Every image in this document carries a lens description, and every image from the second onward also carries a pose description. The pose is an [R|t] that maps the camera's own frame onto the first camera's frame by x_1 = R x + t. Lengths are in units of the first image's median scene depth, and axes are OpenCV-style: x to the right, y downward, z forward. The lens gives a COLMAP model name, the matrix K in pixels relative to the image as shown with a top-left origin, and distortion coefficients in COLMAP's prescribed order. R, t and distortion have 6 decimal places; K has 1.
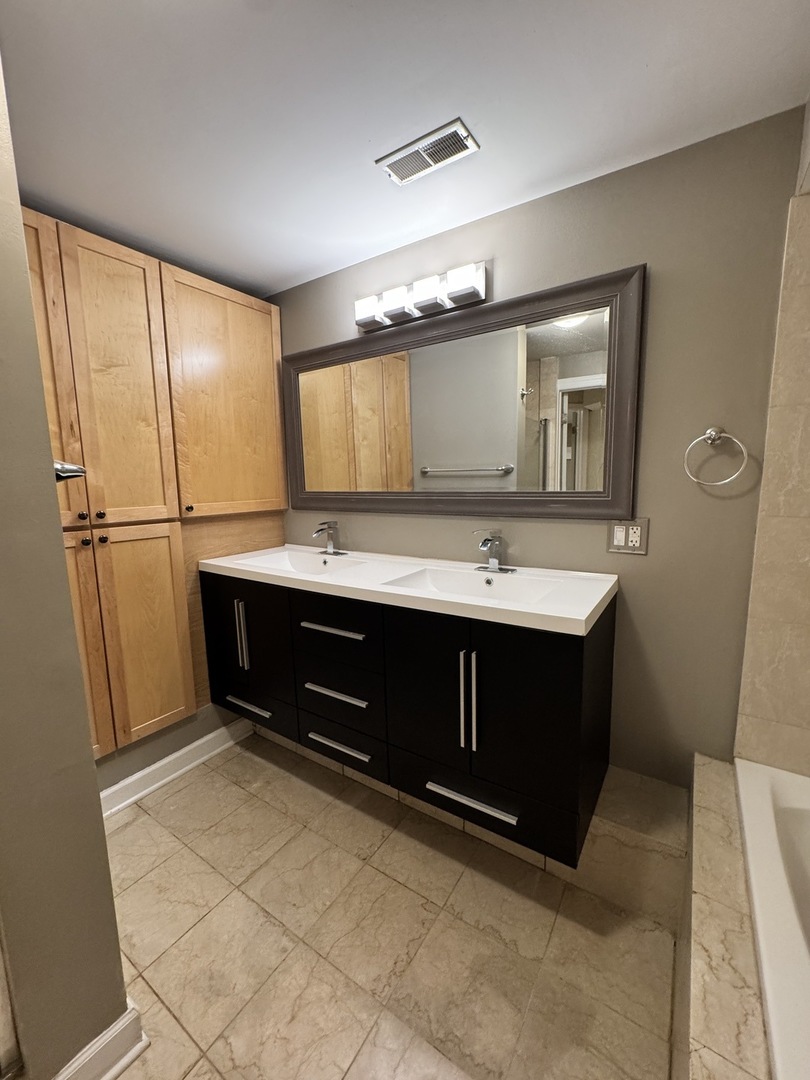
lens RADIAL K [[432.9, 0, 408.8], [0, 432.9, 540.6], [0, 0, 1]] dist [-0.003354, 0.000559]
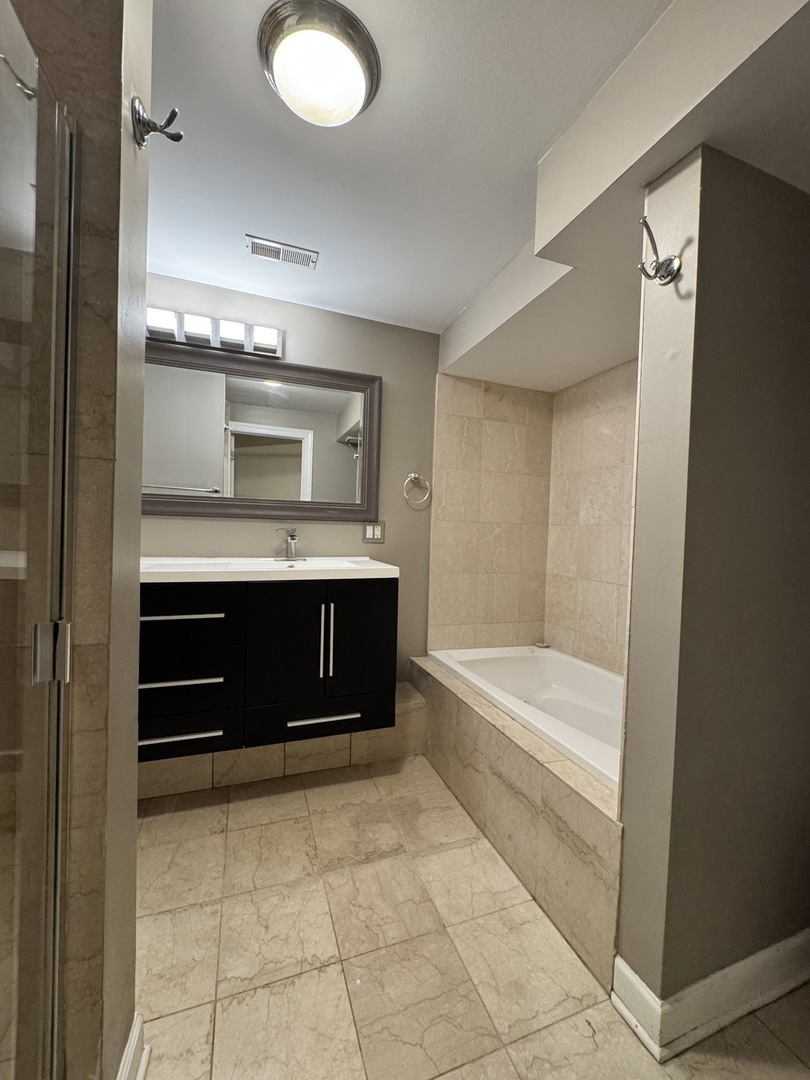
lens RADIAL K [[432.9, 0, 405.4], [0, 432.9, 537.6], [0, 0, 1]] dist [-0.003354, 0.000559]
pose [[0.593939, 0.021273, 0.804229, -0.803657], [0.070408, 0.994440, -0.078302, 0.160419], [-0.801423, 0.103131, 0.589139, -0.058715]]
